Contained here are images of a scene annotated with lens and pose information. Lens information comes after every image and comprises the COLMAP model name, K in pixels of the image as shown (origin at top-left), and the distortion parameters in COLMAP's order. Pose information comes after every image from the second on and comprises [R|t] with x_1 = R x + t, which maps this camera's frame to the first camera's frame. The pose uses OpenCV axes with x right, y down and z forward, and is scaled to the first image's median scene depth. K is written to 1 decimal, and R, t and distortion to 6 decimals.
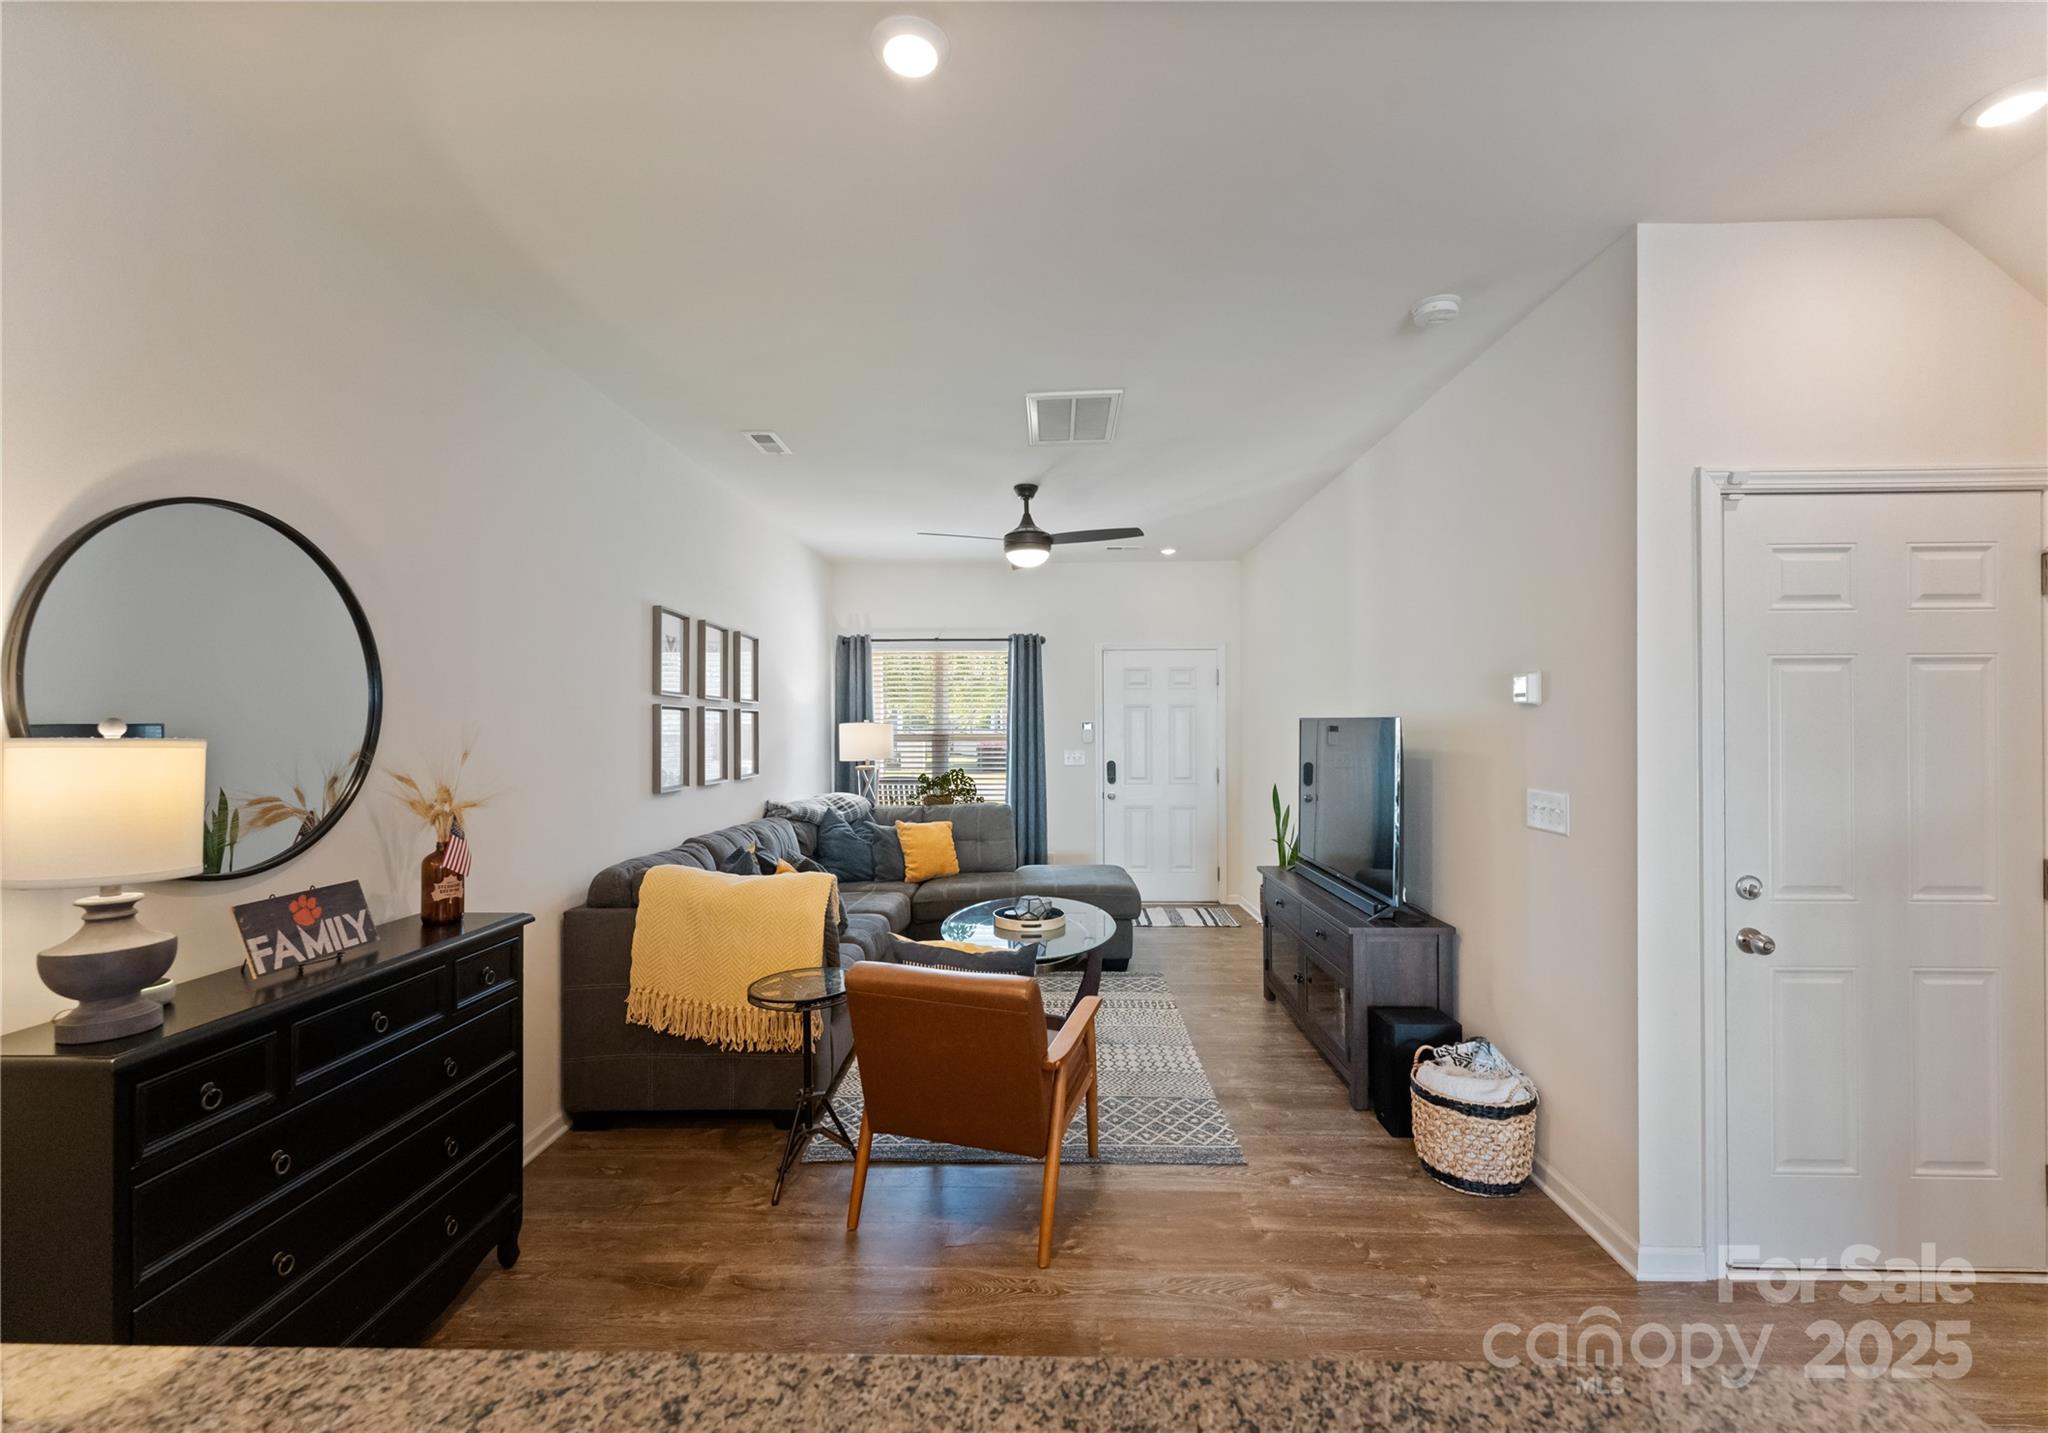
lens RADIAL K [[867.9, 0, 1019.4], [0, 867.9, 722.6], [0, 0, 1]] dist [-0.000382, -0.000426]
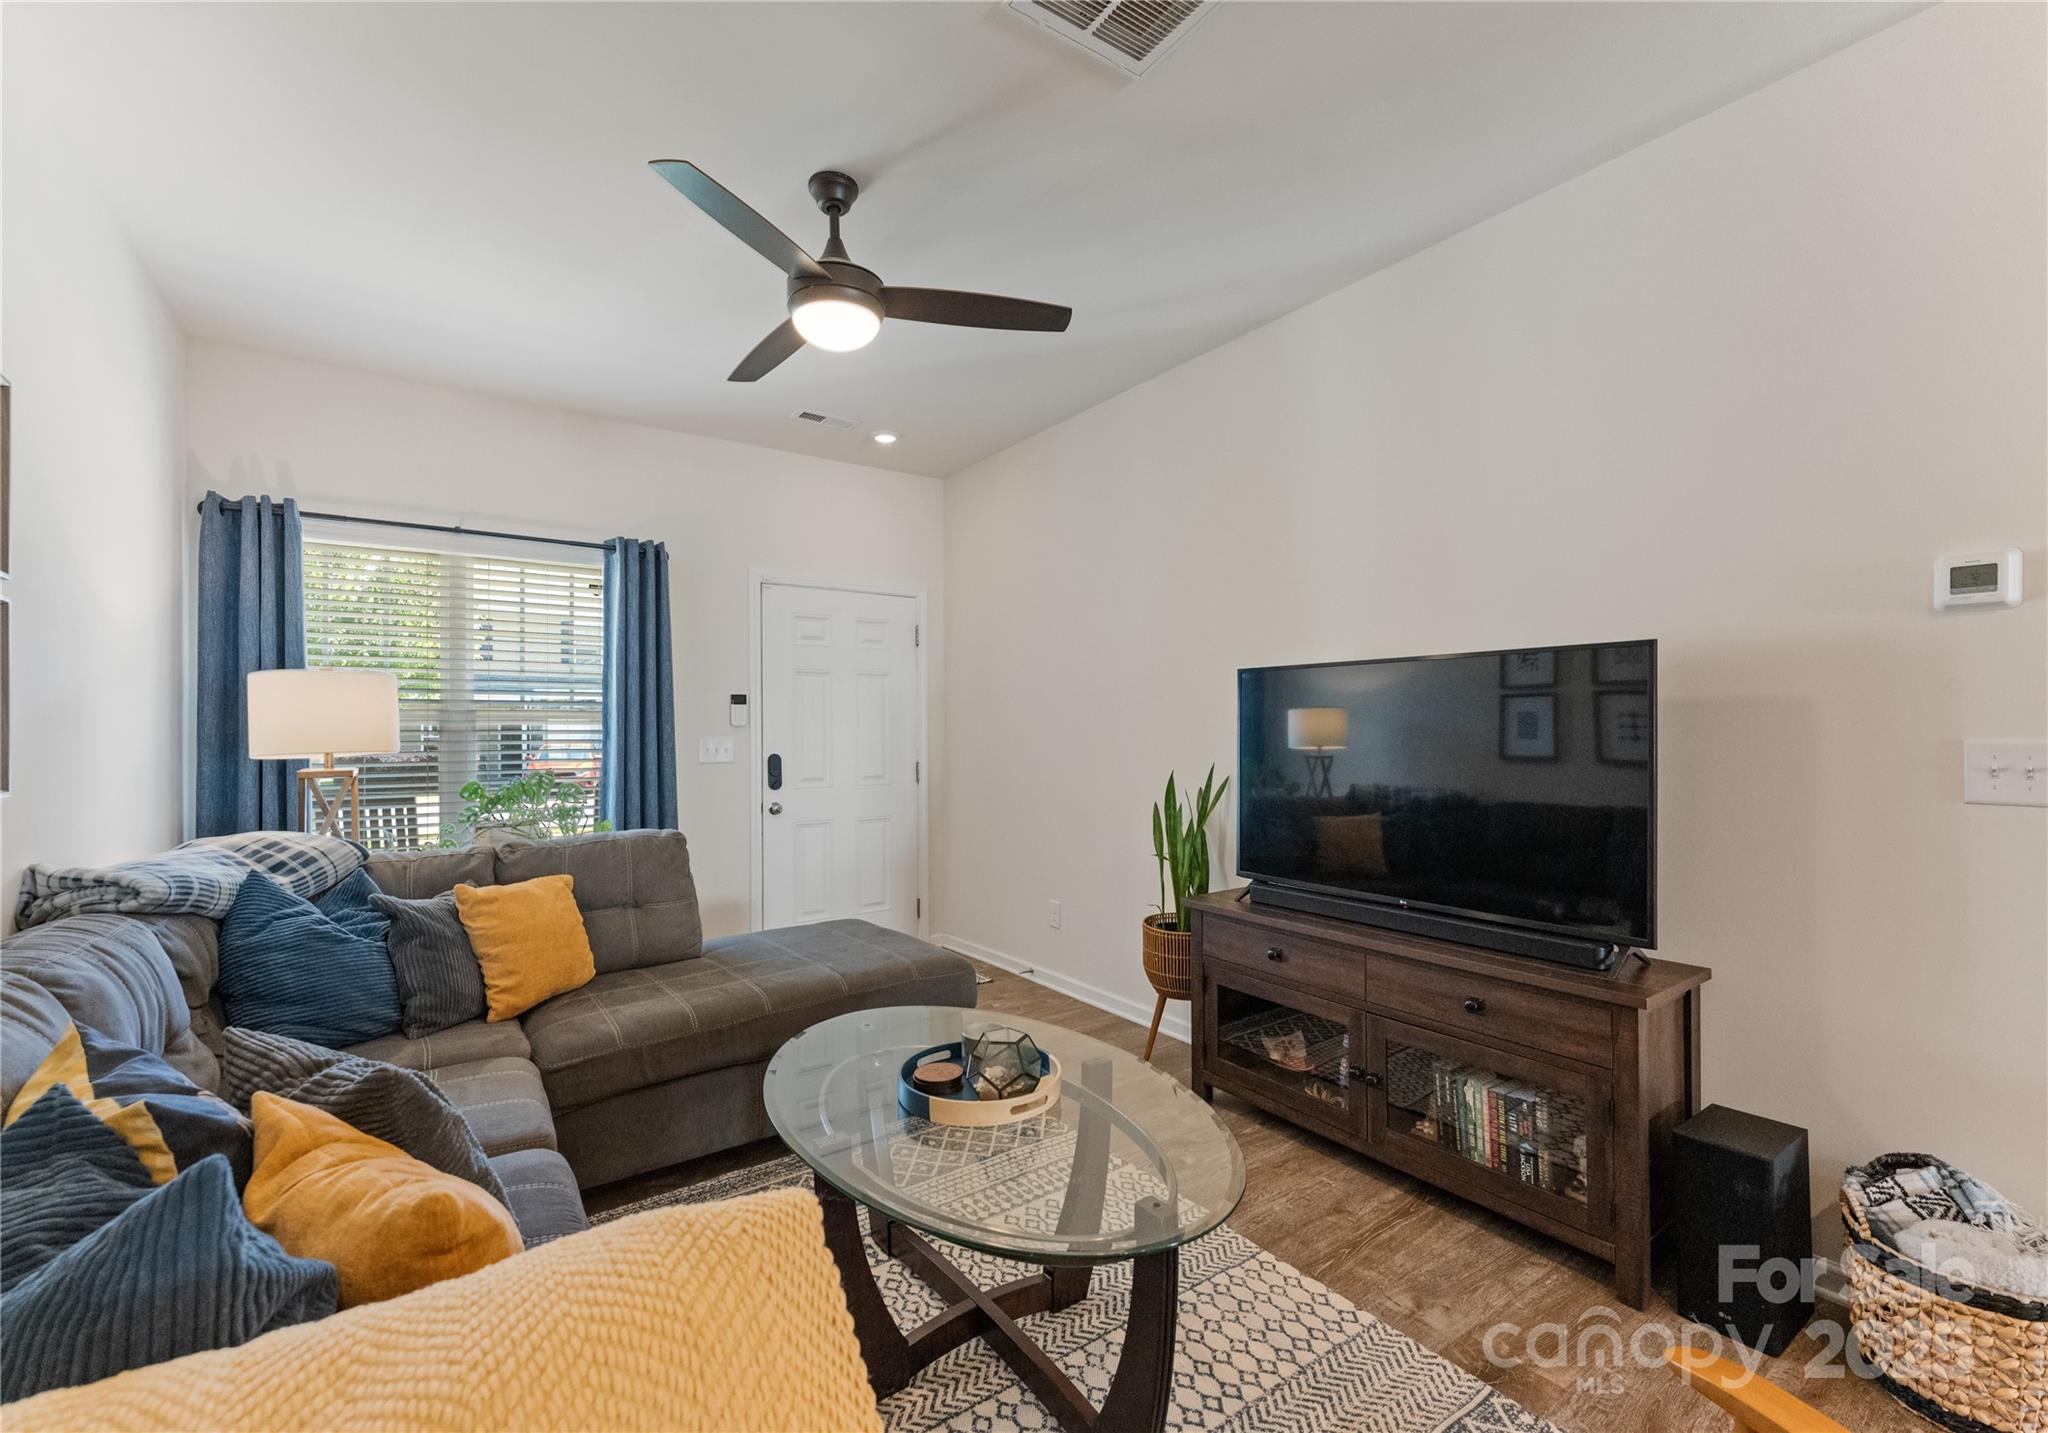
lens RADIAL K [[867.9, 0, 1012.7], [0, 867.9, 724.1], [0, 0, 1]] dist [-0.000382, -0.000426]
pose [[0.800310, 0.003280, 0.599577, -0.208977], [0.001924, 0.999966, -0.008038, 0.040661], [-0.599583, 0.007587, 0.800277, 0.550398]]
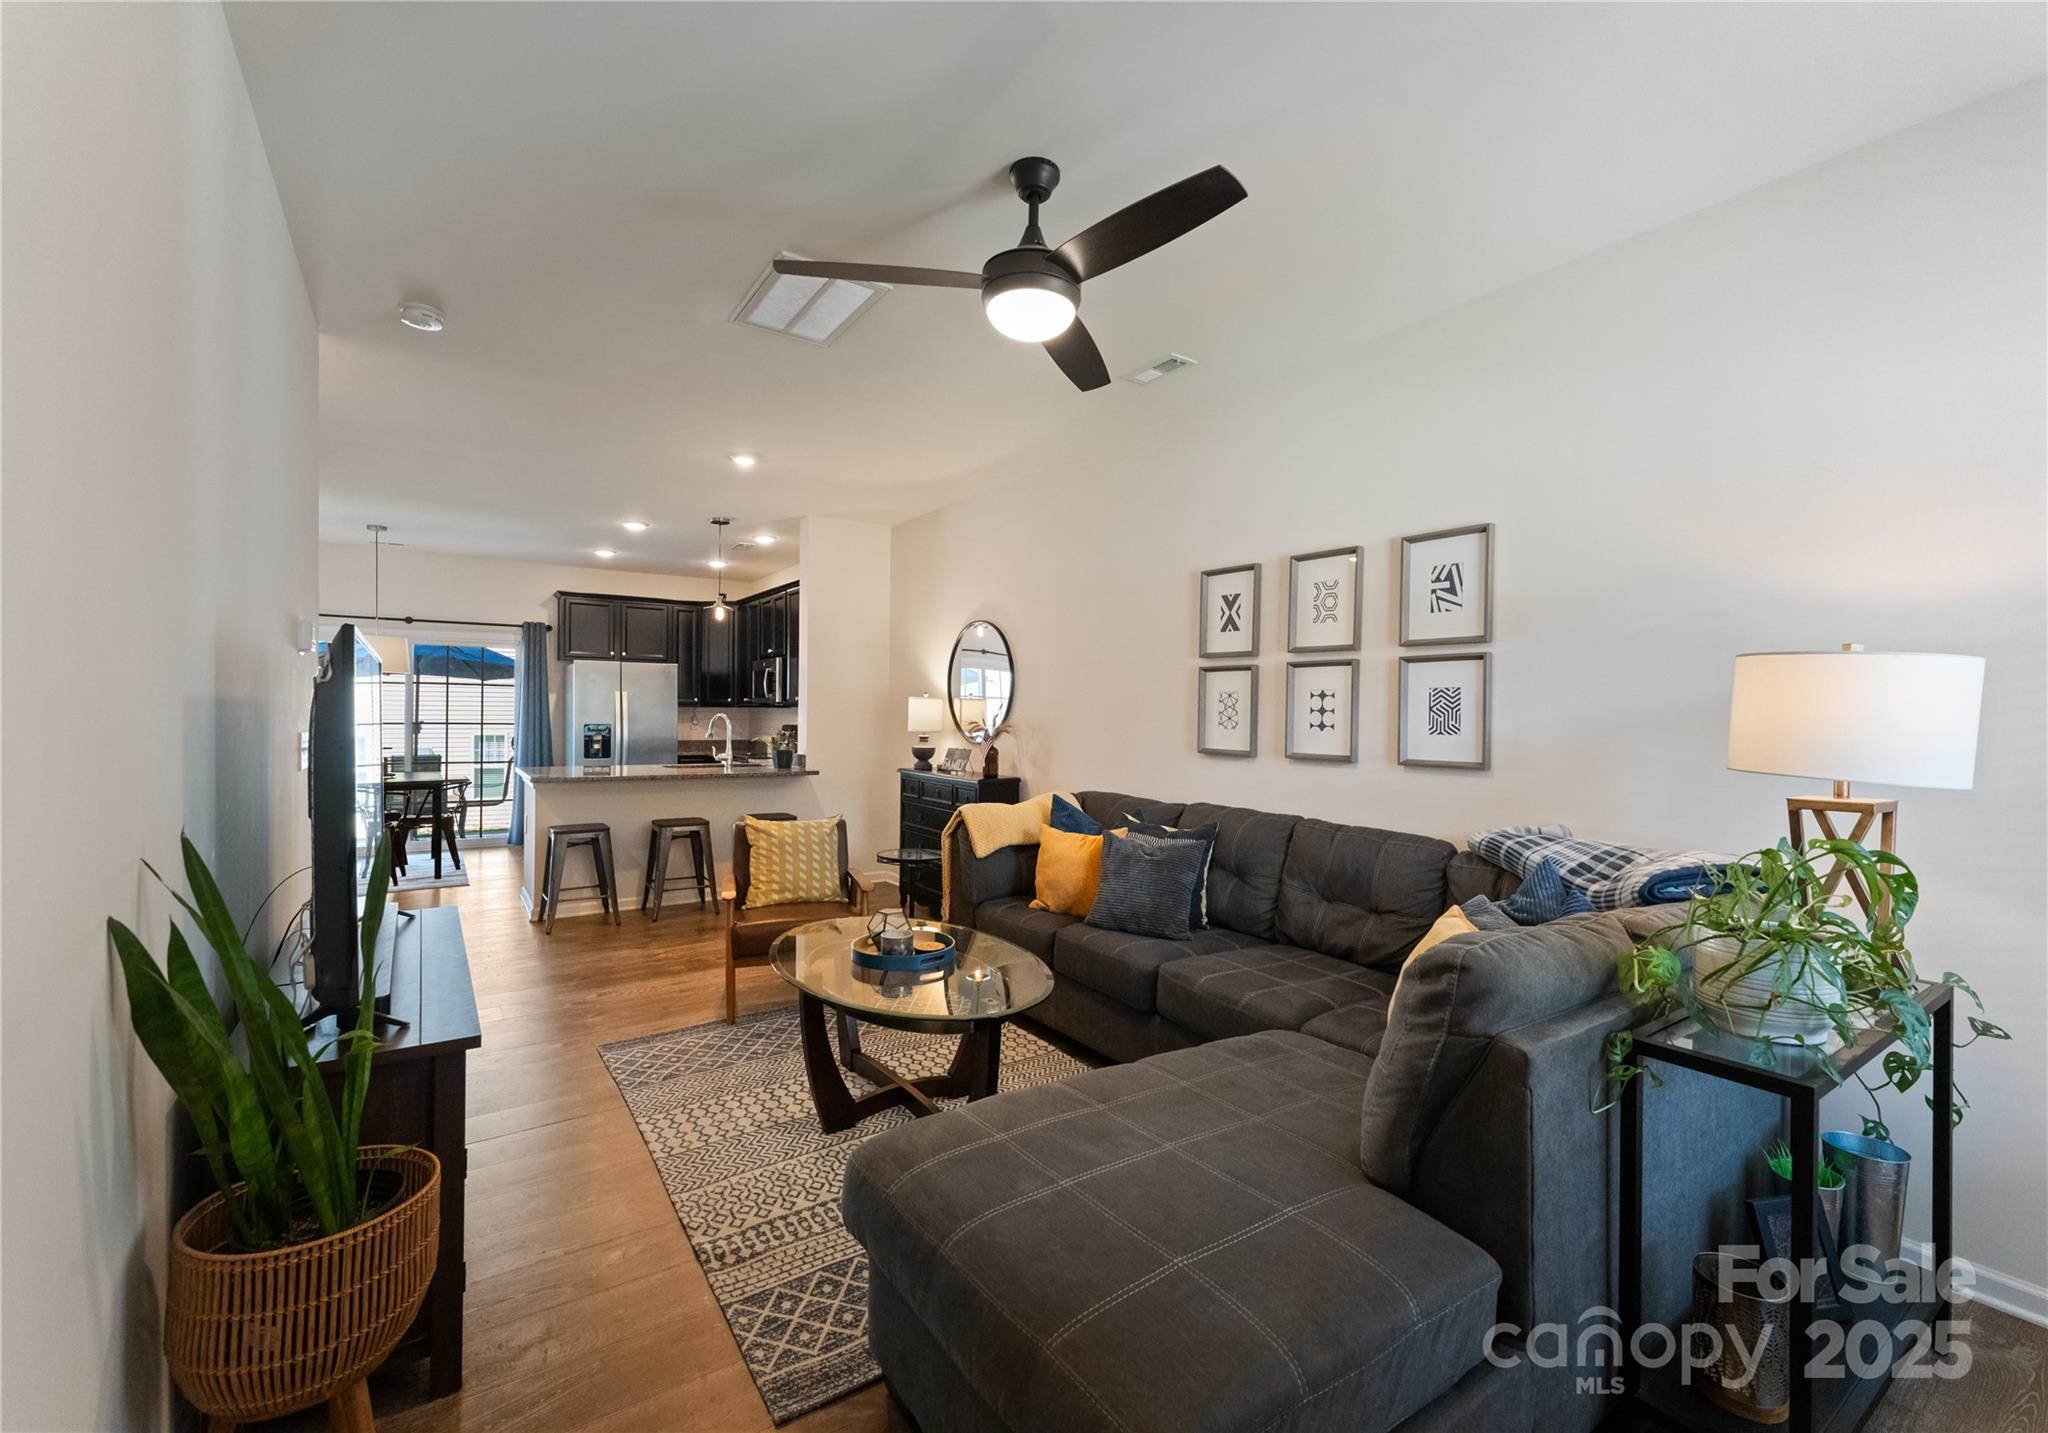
lens RADIAL K [[867.9, 0, 1028.1], [0, 867.9, 727.6], [0, 0, 1]] dist [-0.000382, -0.000426]
pose [[-0.805087, 0.001792, -0.593155, 0.295182], [-0.006912, 0.999899, 0.012401, 0.032165], [0.593117, 0.014084, -0.804993, 1.382064]]
